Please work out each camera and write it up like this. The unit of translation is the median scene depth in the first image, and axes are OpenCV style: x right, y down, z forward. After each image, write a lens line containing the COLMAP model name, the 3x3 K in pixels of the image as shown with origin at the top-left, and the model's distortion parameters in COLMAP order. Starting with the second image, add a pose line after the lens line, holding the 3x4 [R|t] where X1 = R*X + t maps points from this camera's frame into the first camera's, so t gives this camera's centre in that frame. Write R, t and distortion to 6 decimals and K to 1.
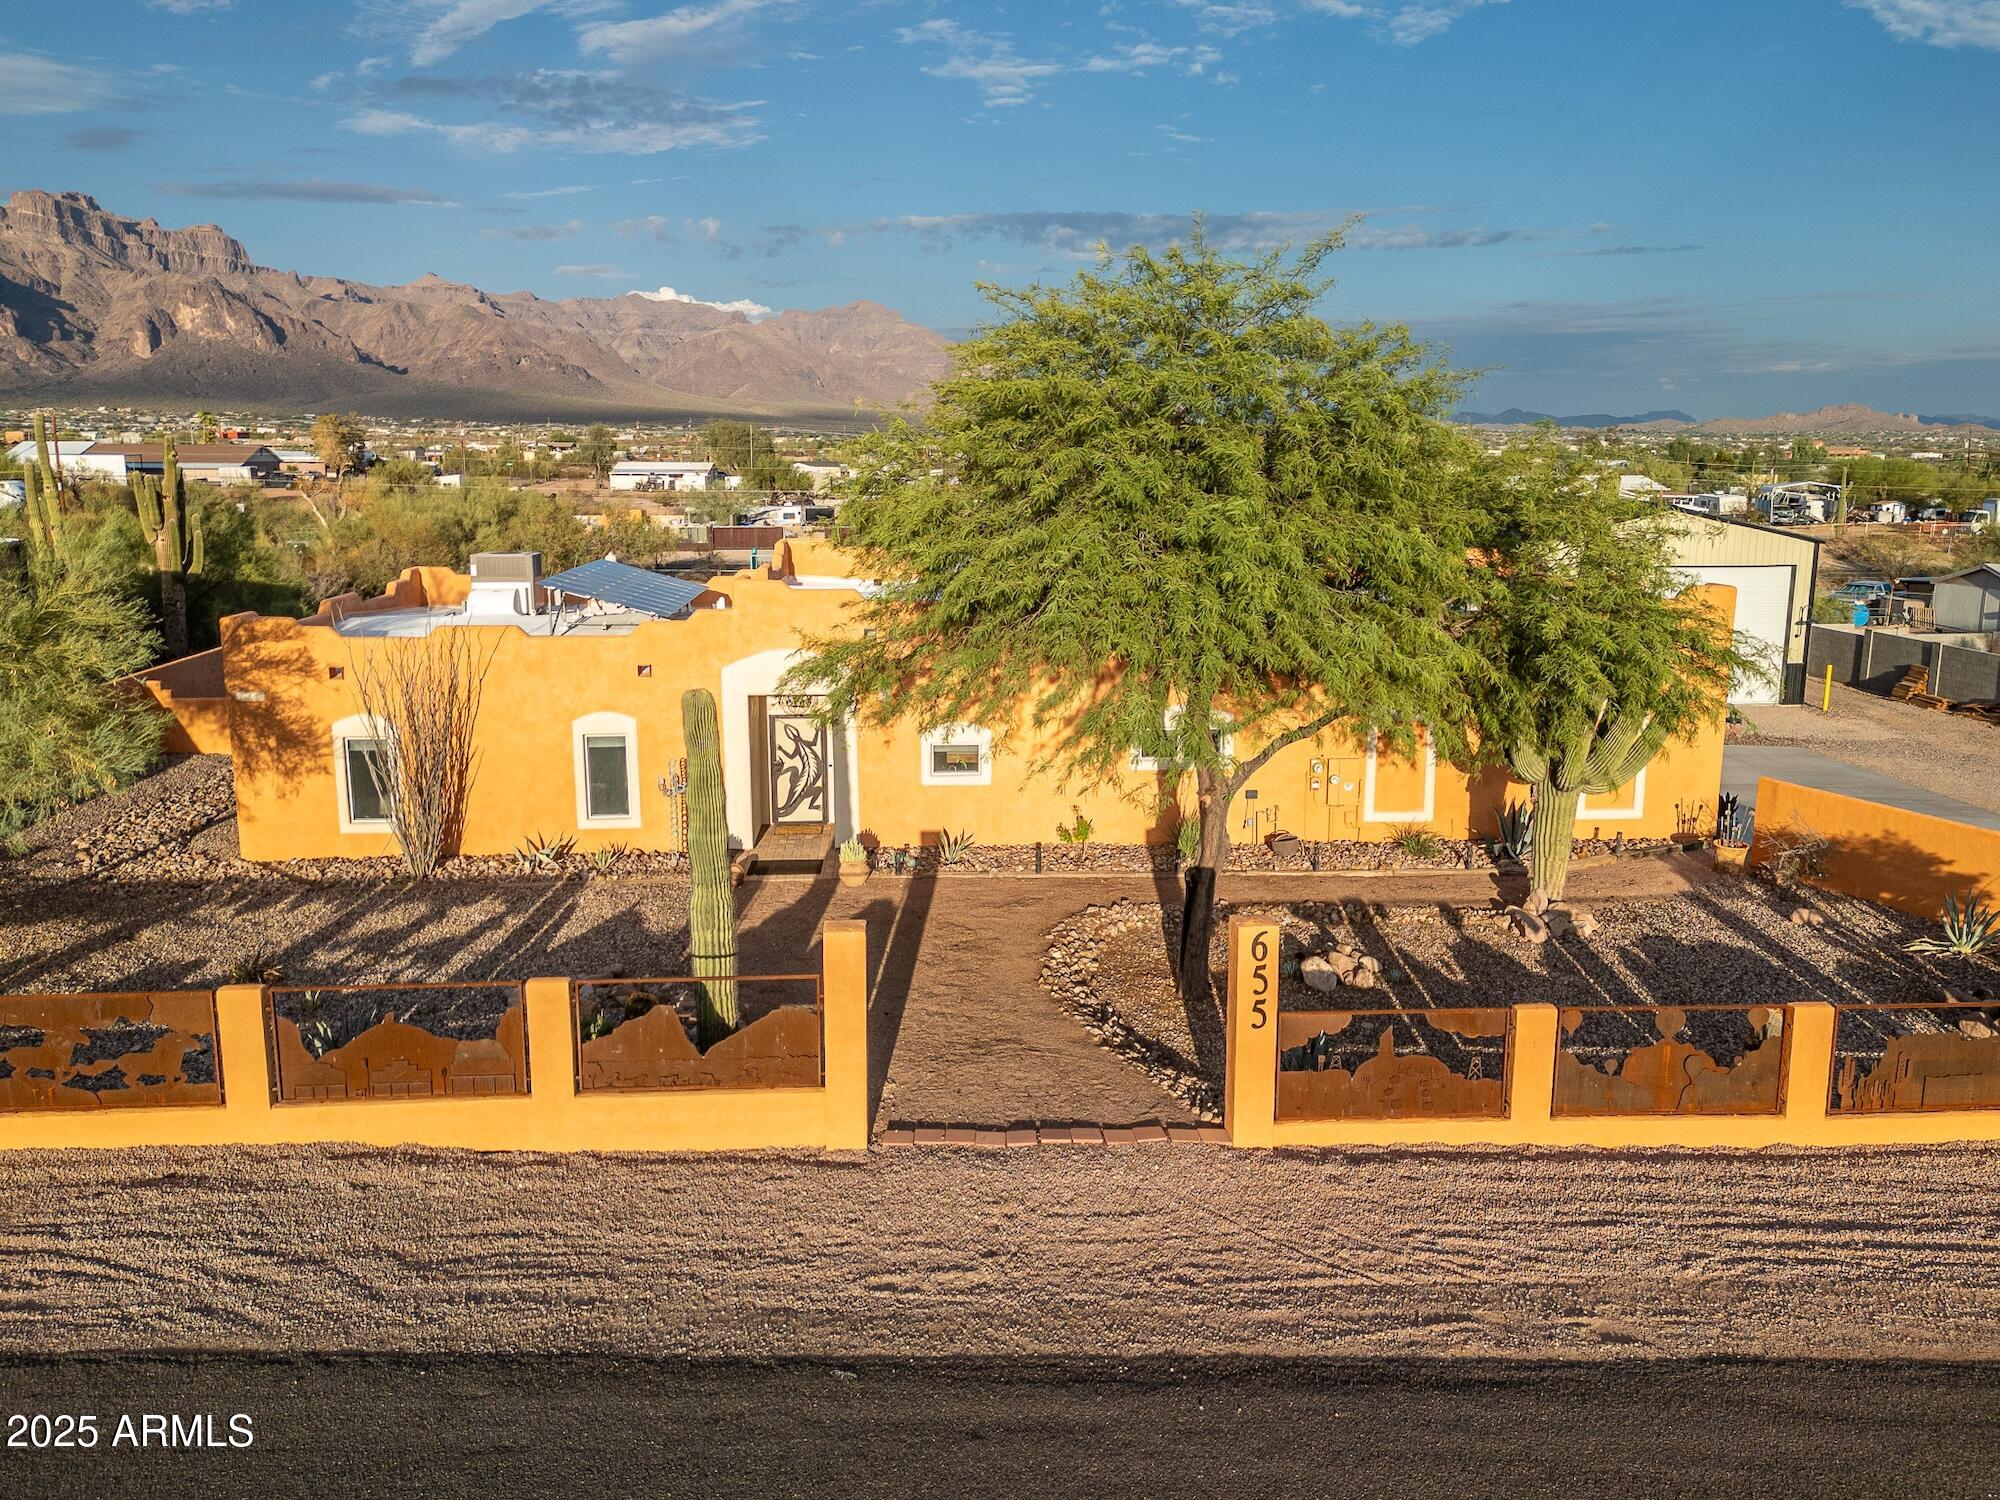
lens RADIAL K [[1544.6, 0, 996.1], [0, 1544.6, 749.2], [0, 0, 1]] dist [0.073239, -0.076746]
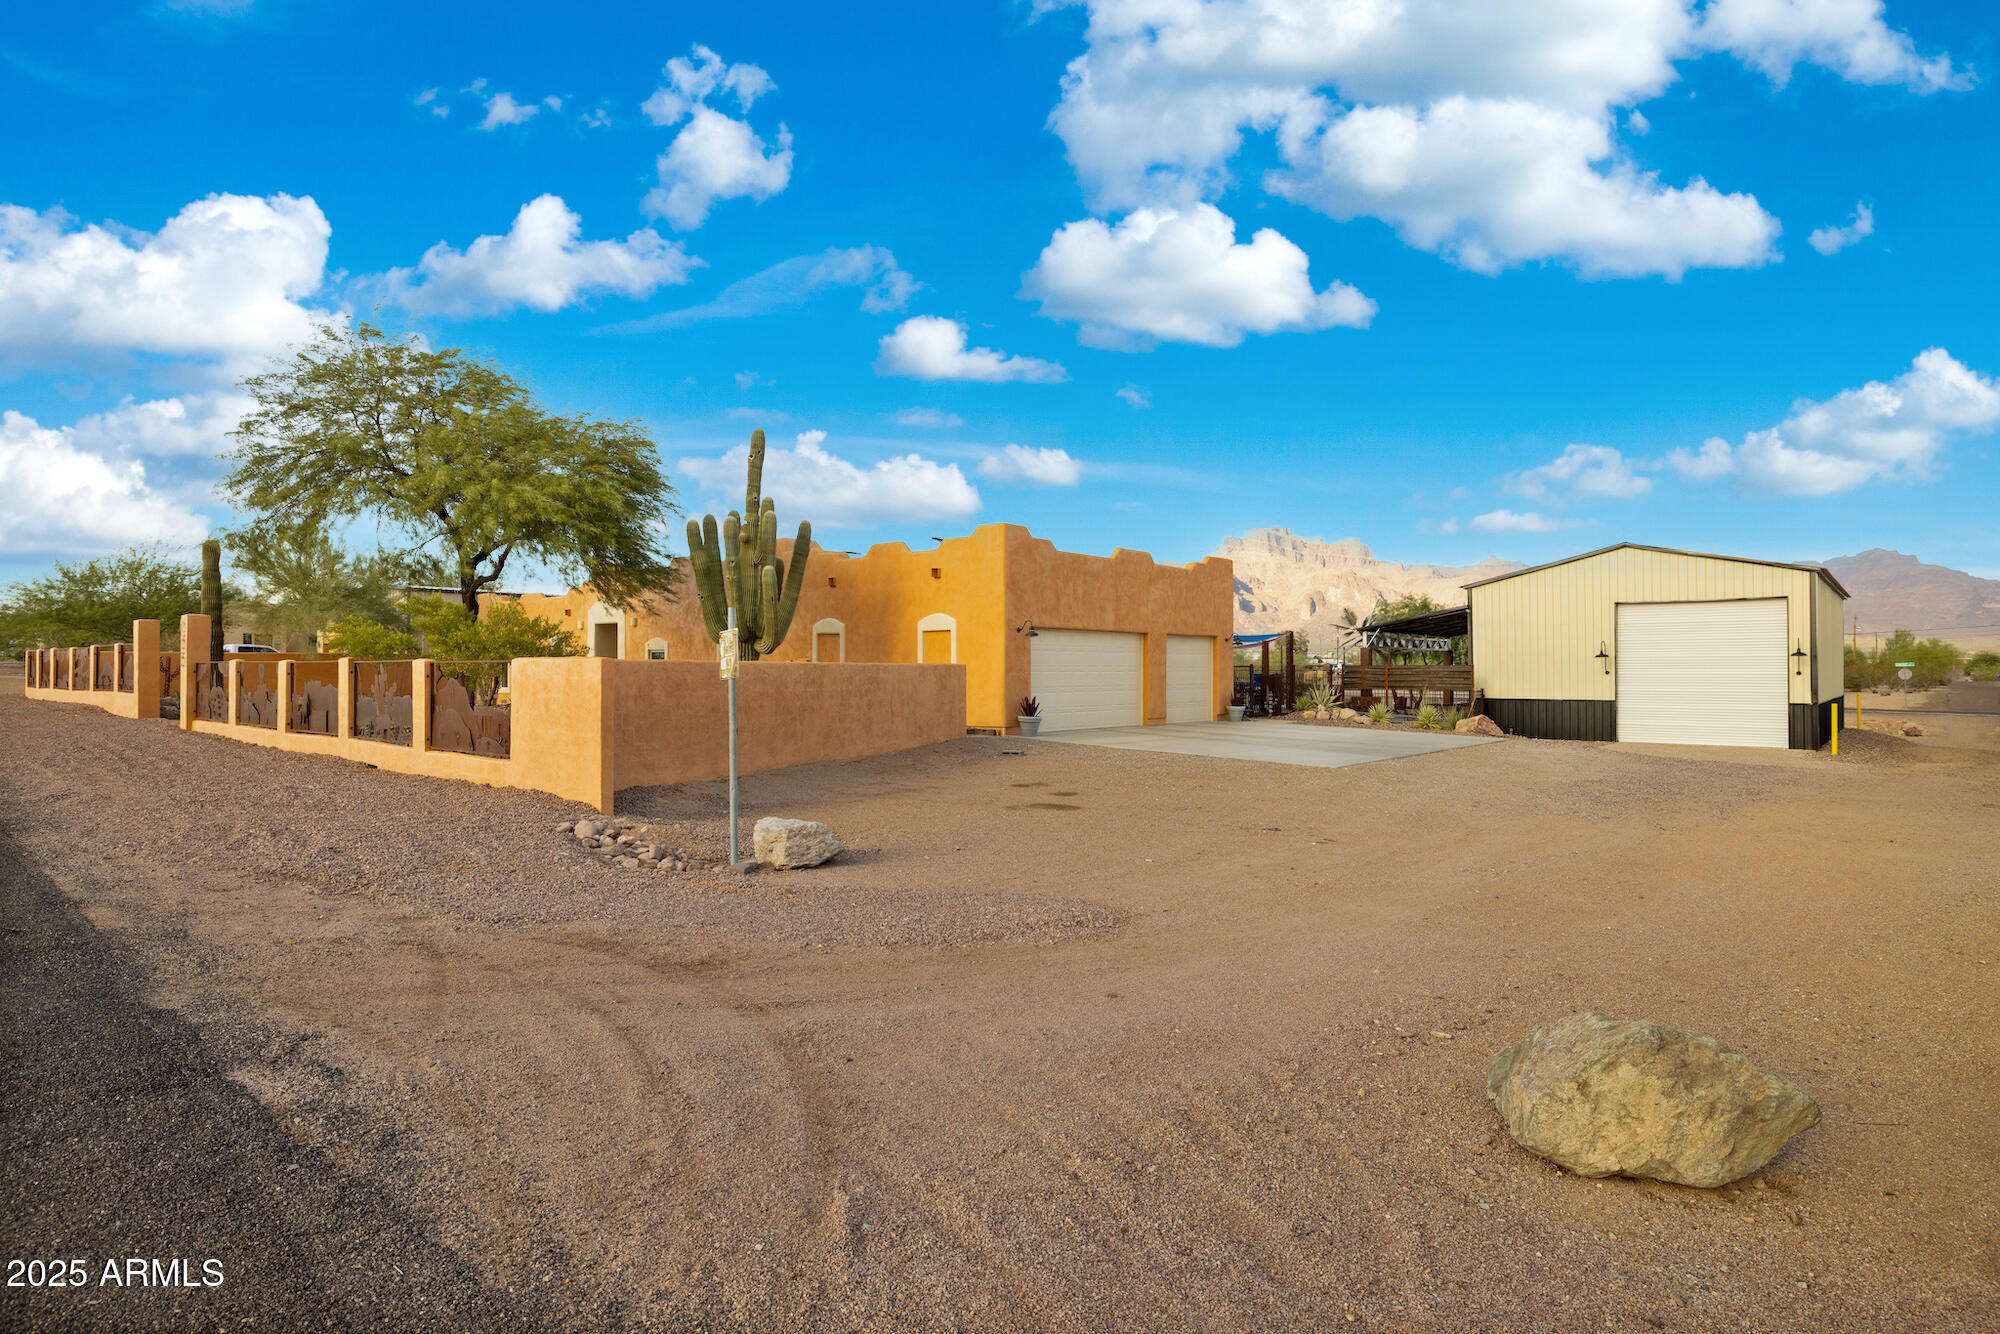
lens RADIAL K [[1082.0, 0, 995.0], [0, 1082.0, 667.3], [0, 0, 1]] dist [-0.002493, -0.001004]
pose [[0.718409, -0.002803, -0.695615, 1.872064], [-0.133585, 0.980824, -0.141914, 0.235115], [0.682674, 0.194876, 0.704258, 0.716019]]
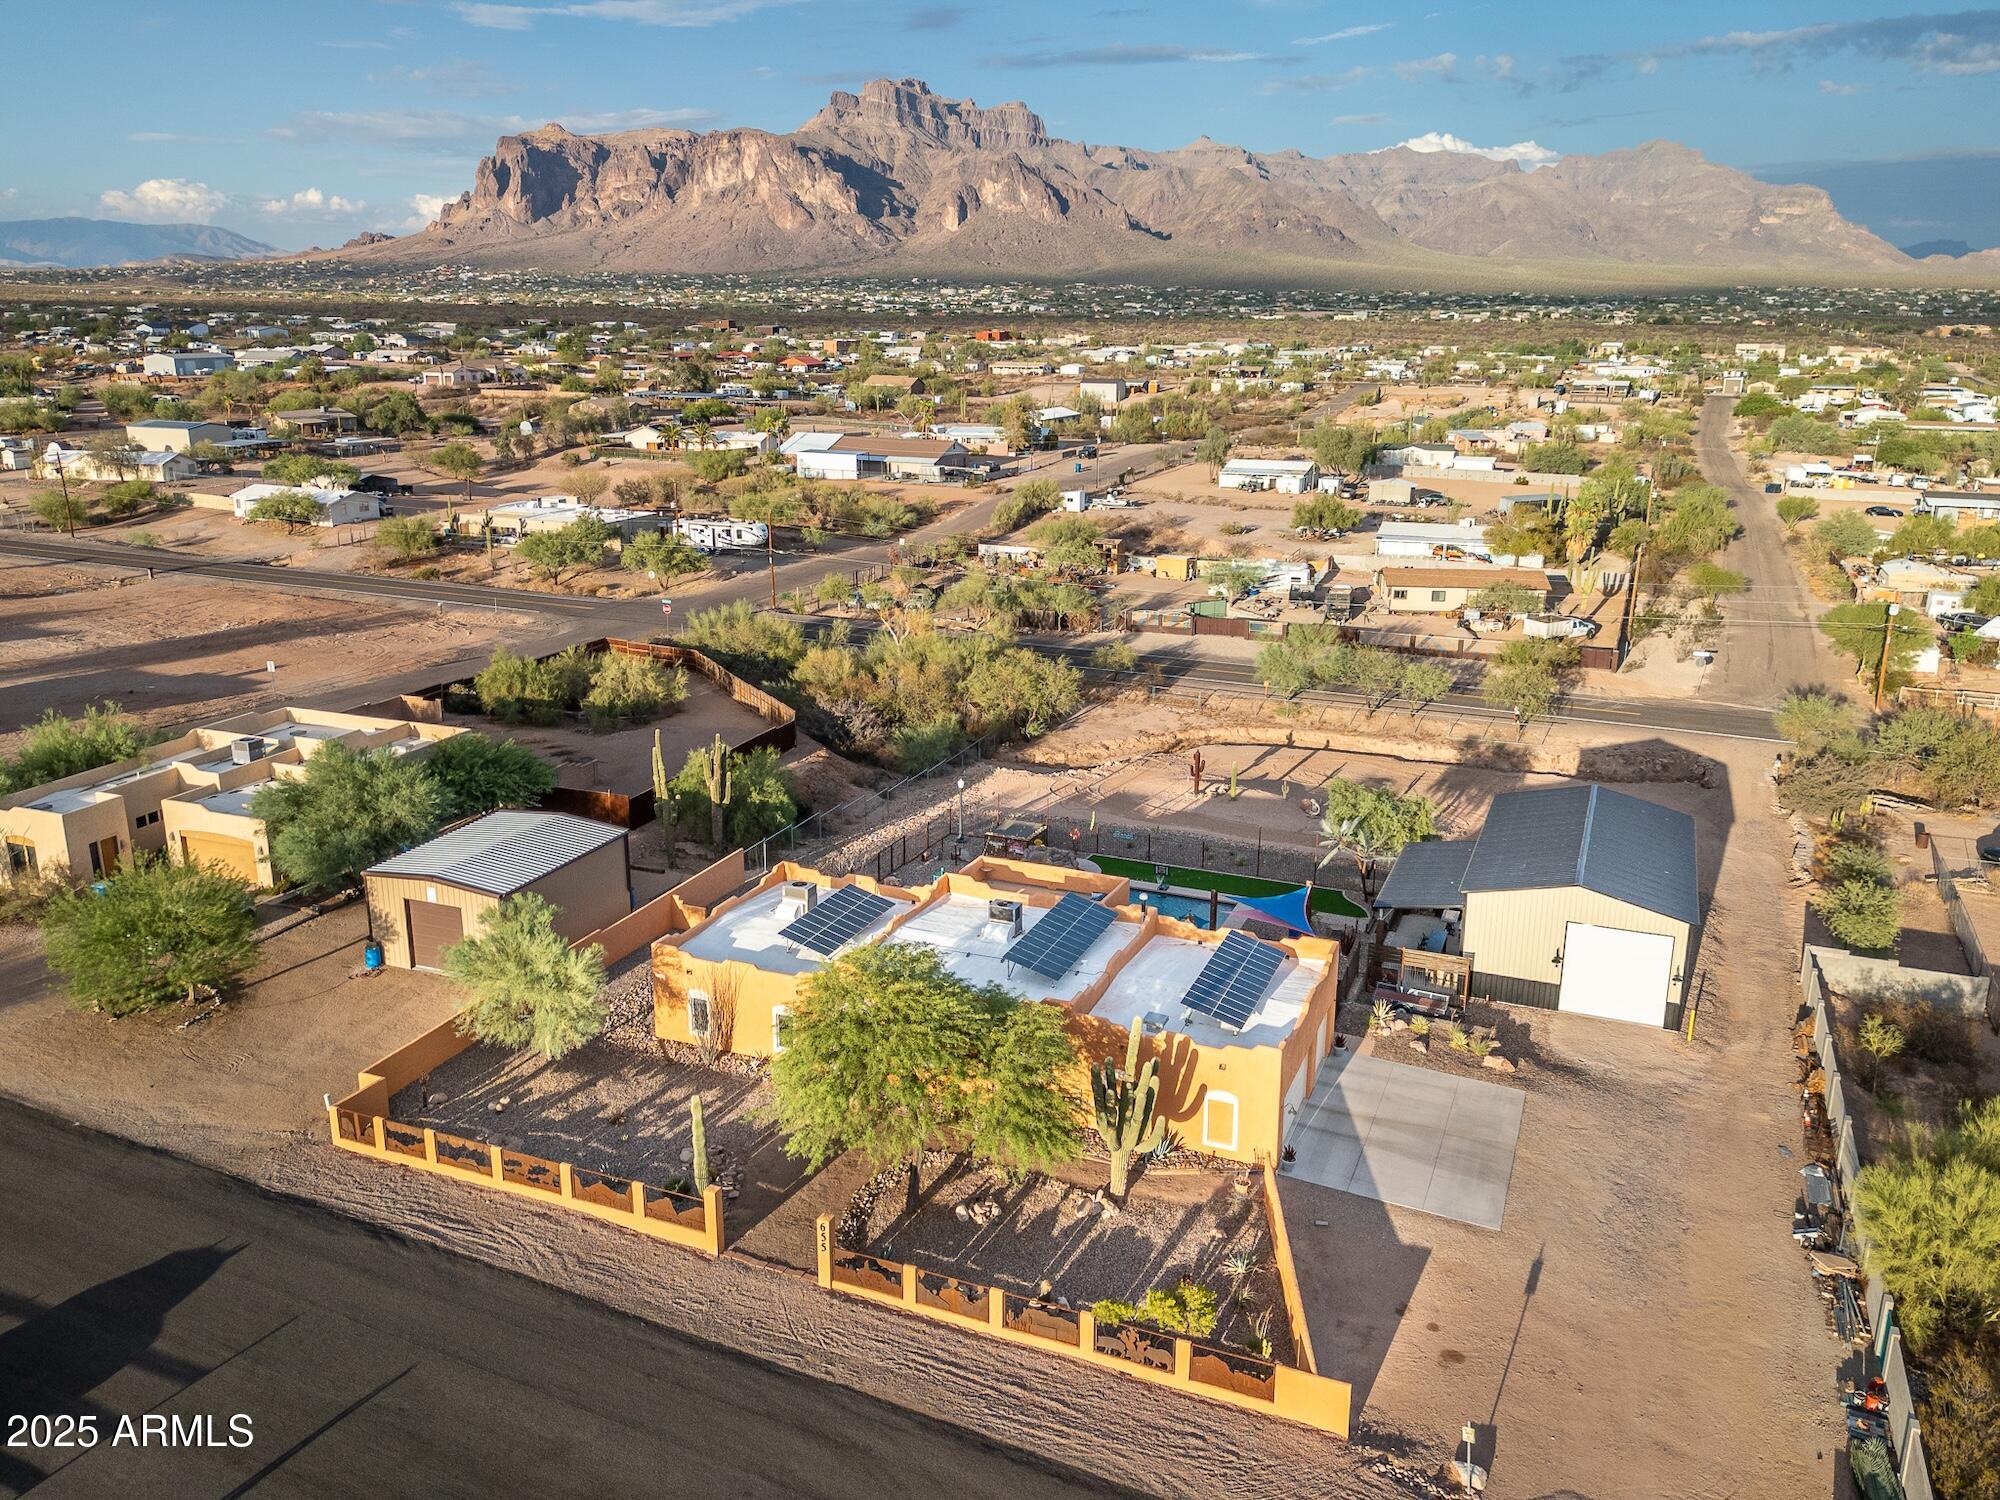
lens RADIAL K [[1551.6, 0, 997.7], [0, 1551.6, 733.9], [0, 0, 1]] dist [0.061514, -0.056740]
pose [[0.896334, 0.121461, -0.426419, 1.645524], [-0.088802, 0.991437, 0.095739, -1.146280], [0.434396, -0.047947, 0.899445, -1.569444]]
